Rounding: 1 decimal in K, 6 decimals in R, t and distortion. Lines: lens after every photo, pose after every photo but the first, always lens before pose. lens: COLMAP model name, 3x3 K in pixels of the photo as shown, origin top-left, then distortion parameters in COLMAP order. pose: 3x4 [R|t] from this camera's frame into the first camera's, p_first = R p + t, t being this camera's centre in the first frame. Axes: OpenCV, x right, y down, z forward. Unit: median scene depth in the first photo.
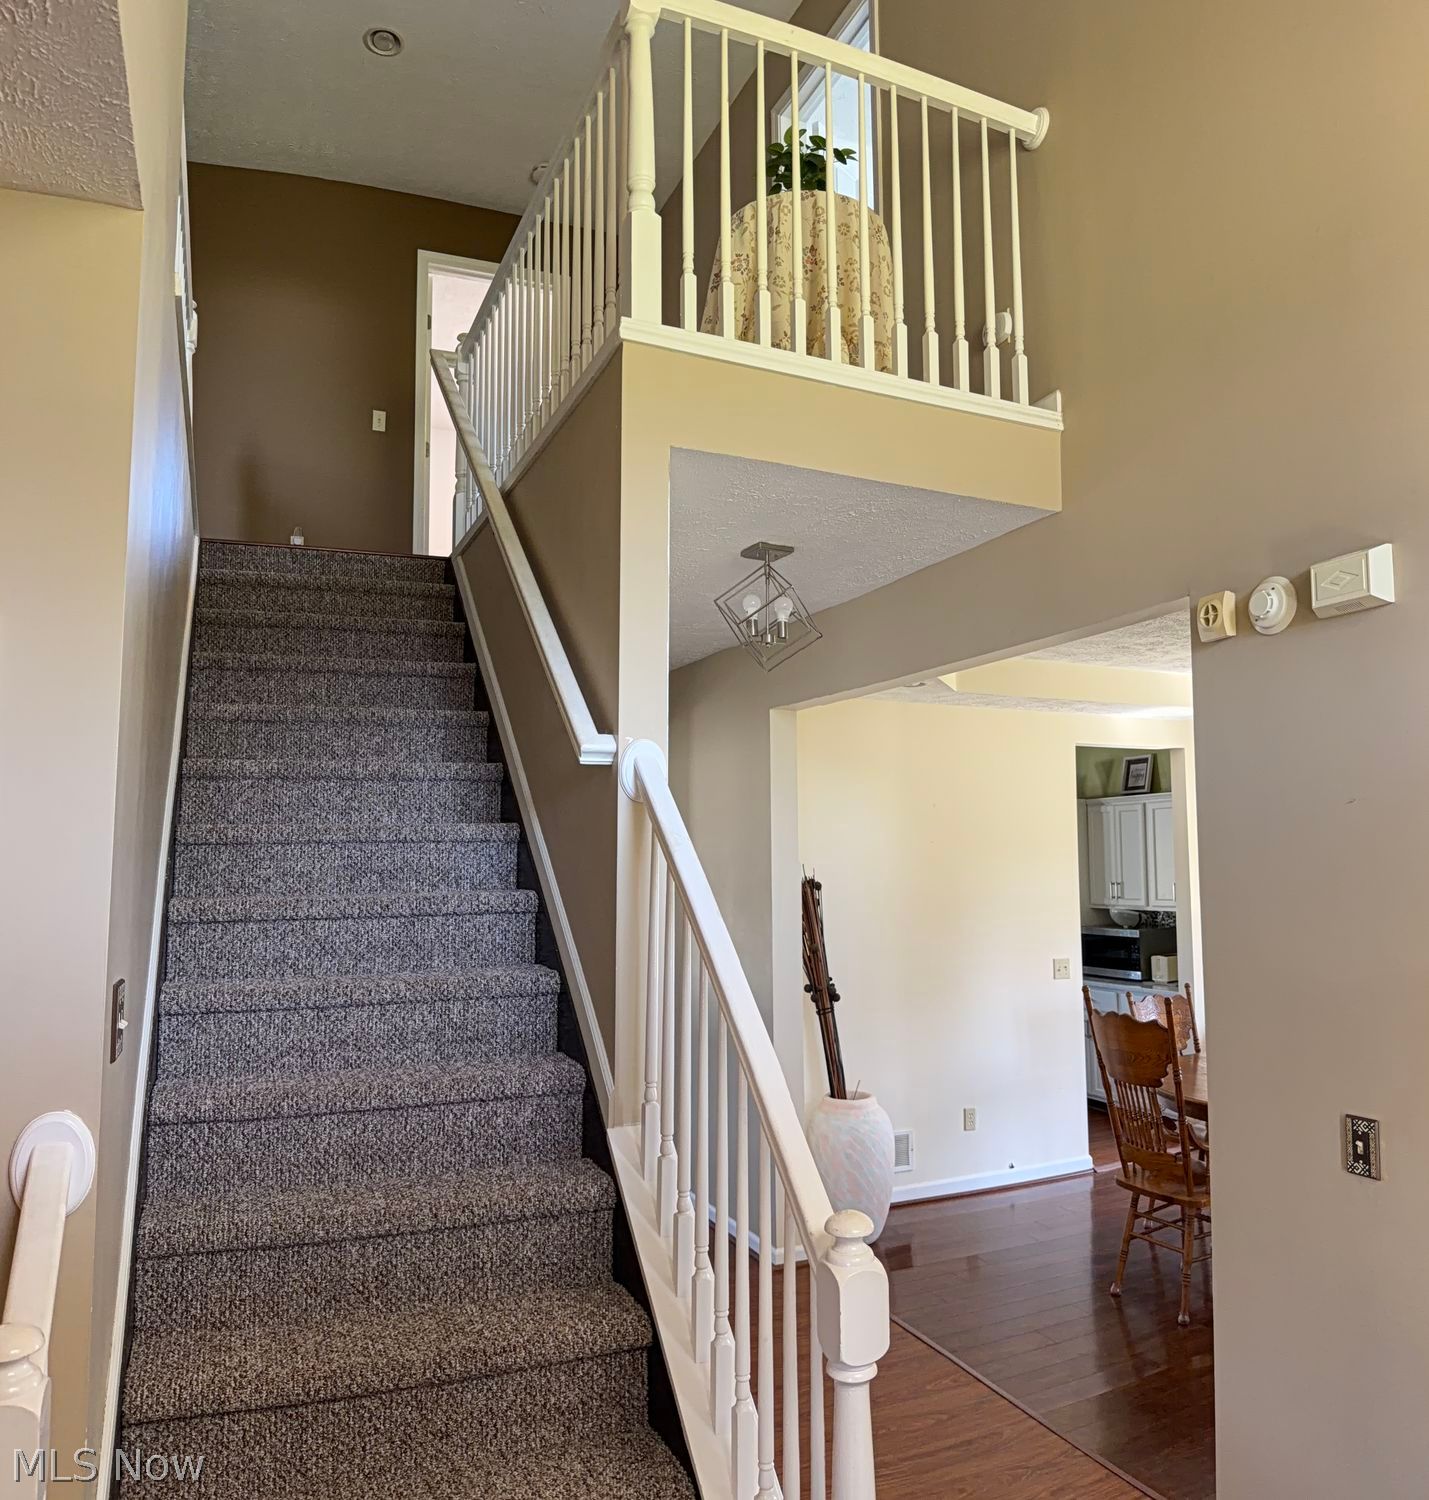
lens RADIAL K [[1141.7, 0, 739.5], [0, 1141.7, 743.9], [0, 0, 1]] dist [0.033320, -0.014266]
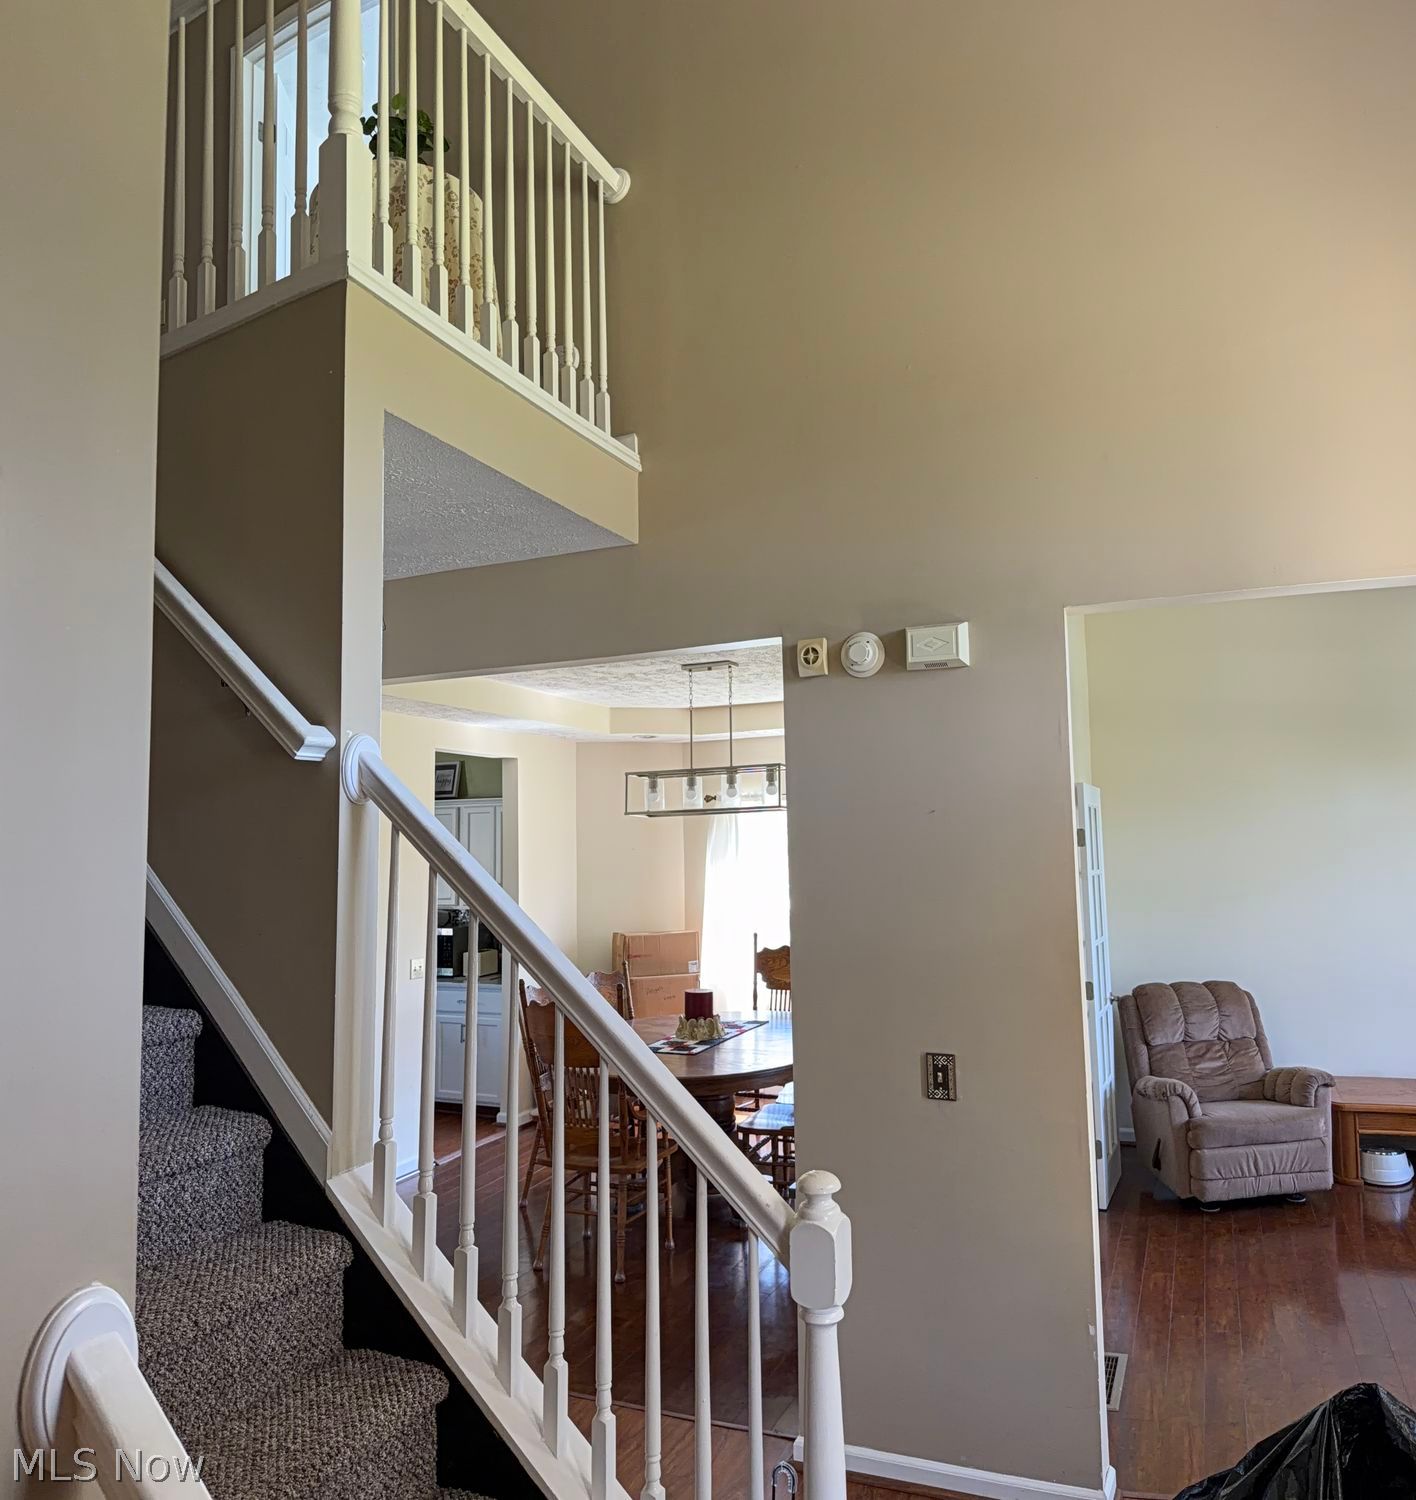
lens RADIAL K [[1141.7, 0, 693.0], [0, 1141.7, 735.9], [0, 0, 1]] dist [0.033320, -0.014266]
pose [[0.780574, 0.052794, 0.622830, -0.443148], [-0.047246, 0.998559, -0.025431, 0.008133], [-0.623276, -0.009576, 0.781944, 0.140708]]
